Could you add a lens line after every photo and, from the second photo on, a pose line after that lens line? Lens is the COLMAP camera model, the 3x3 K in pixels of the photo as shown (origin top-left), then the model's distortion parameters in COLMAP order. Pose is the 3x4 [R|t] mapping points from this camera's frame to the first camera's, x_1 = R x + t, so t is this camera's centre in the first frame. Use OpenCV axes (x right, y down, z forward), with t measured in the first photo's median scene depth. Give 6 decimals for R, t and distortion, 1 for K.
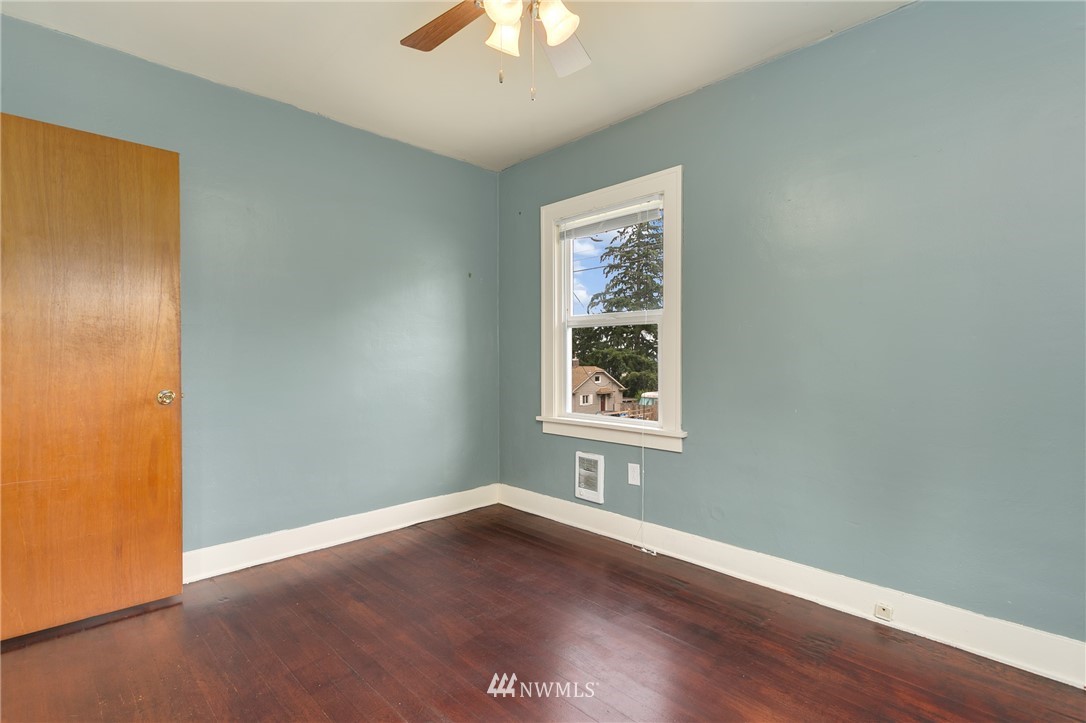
lens RADIAL K [[520.8, 0, 548.0], [0, 520.8, 365.2], [0, 0, 1]] dist [0.009835, 0.002517]
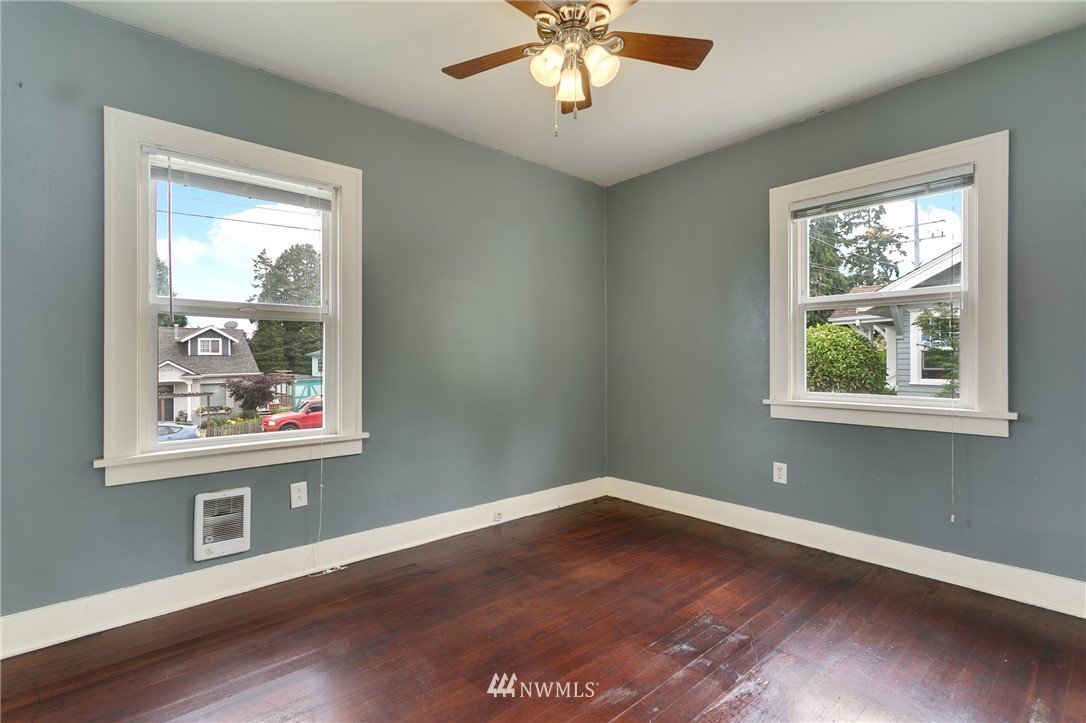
lens RADIAL K [[508.8, 0, 531.9], [0, 508.8, 360.4], [0, 0, 1]] dist [0.010297, -0.000021]
pose [[0.064045, -0.006389, 0.997927, -0.689562], [0.013944, 0.999888, 0.005506, -0.013684], [-0.997850, 0.013562, 0.064127, 0.589199]]
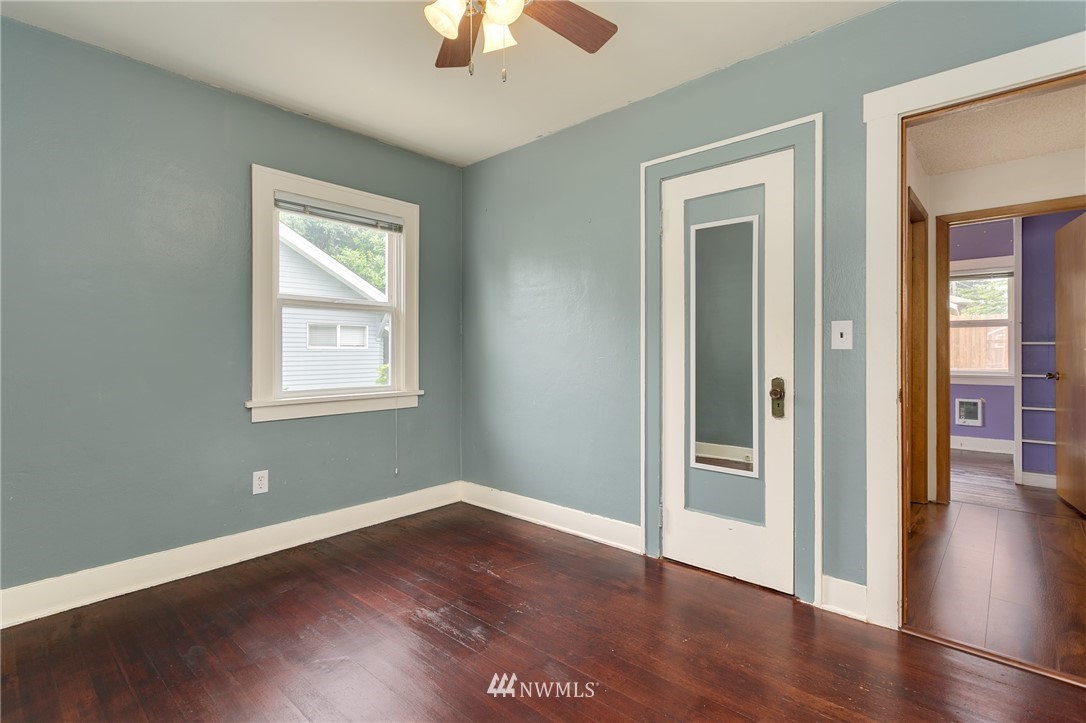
lens RADIAL K [[520.8, 0, 528.2], [0, 520.8, 354.3], [0, 0, 1]] dist [0.009835, 0.002517]
pose [[-0.998967, 0.006413, -0.044984, -0.063660], [0.005964, 0.999931, 0.010107, -0.012999], [0.045046, 0.009828, -0.998937, 1.137856]]
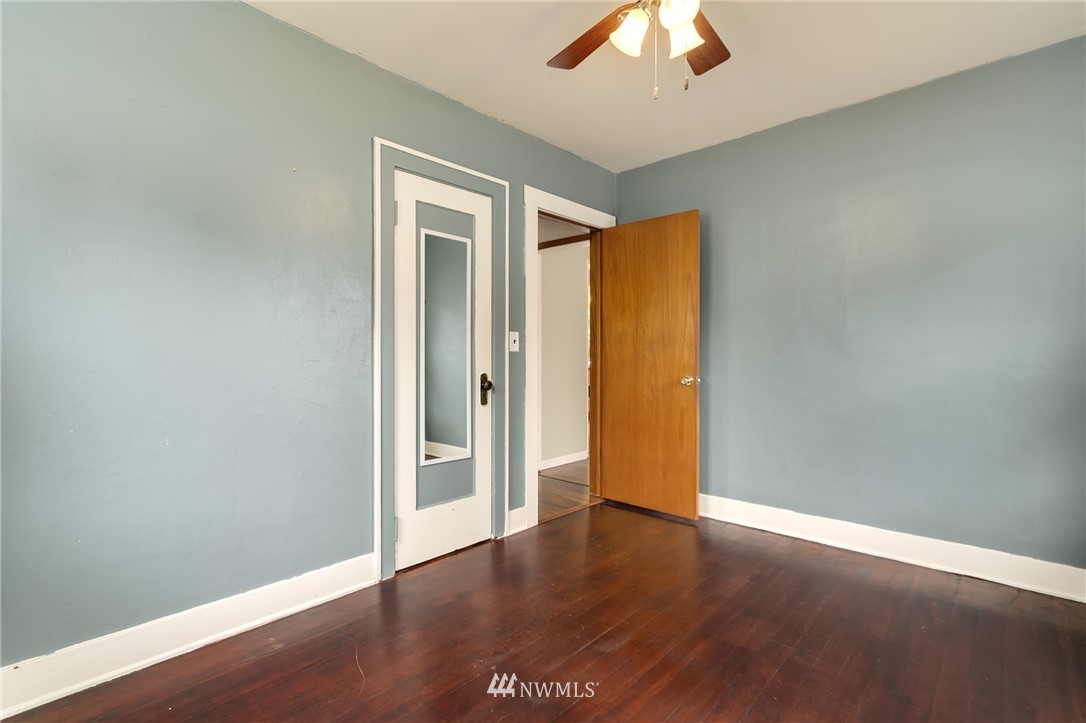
lens RADIAL K [[520.8, 0, 541.1], [0, 520.8, 355.2], [0, 0, 1]] dist [0.009835, 0.002517]
pose [[0.049011, 0.009859, -0.998750, 0.540812], [-0.011285, 0.999893, 0.009316, -0.012853], [0.998734, 0.010814, 0.049117, 0.410344]]
